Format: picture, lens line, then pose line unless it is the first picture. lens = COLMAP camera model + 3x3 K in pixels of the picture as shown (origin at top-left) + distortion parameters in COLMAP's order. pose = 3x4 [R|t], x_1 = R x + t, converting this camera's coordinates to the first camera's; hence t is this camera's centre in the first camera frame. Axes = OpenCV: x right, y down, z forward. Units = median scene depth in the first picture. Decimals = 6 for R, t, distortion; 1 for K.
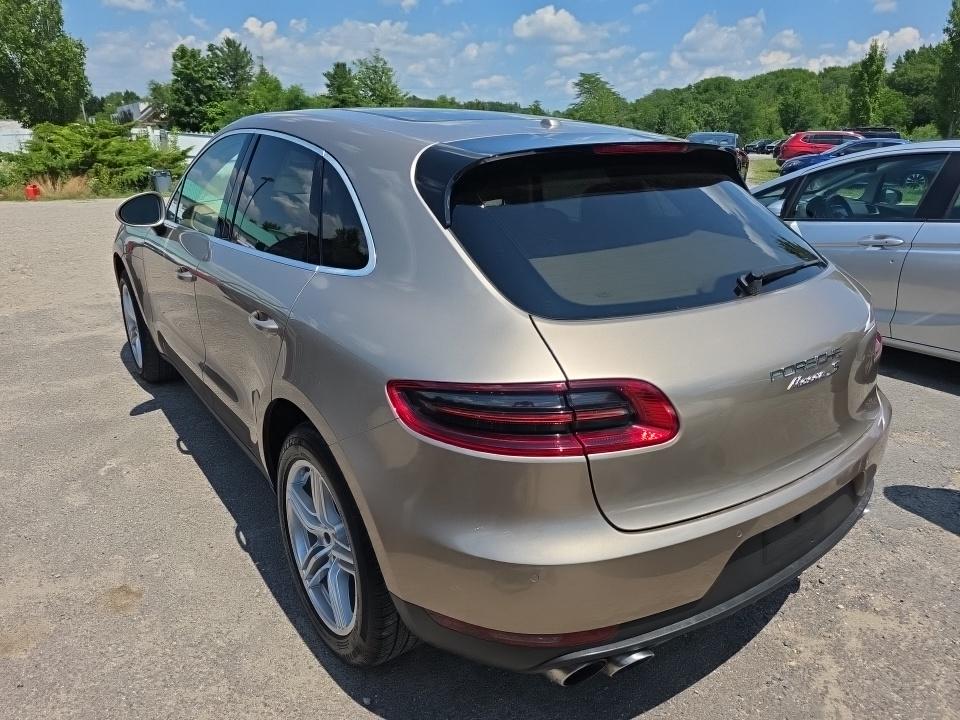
lens RADIAL K [[652.7, 0, 480.0], [0, 652.7, 360.0], [0, 0, 1]] dist [-0.001149, -0.001186]
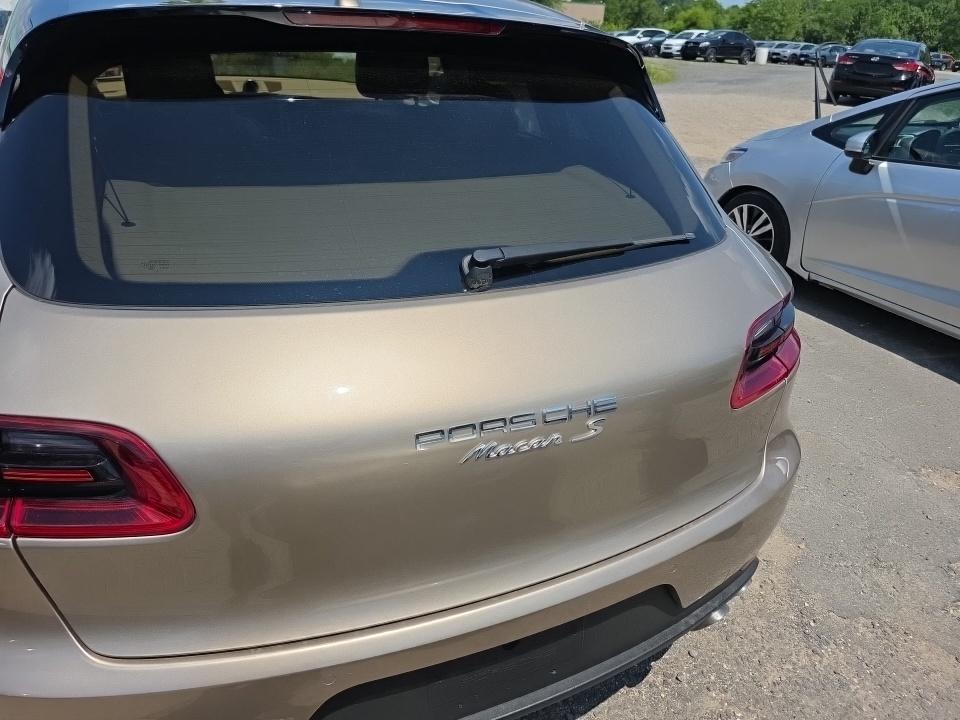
lens RADIAL K [[641.3, 0, 497.2], [0, 641.3, 359.3], [0, 0, 1]] dist [-0.006118, -0.006499]
pose [[0.972613, 0.149940, -0.177600, 0.377485], [-0.121938, 0.979670, 0.159305, -0.092382], [0.197876, -0.133285, 0.971123, 0.296541]]
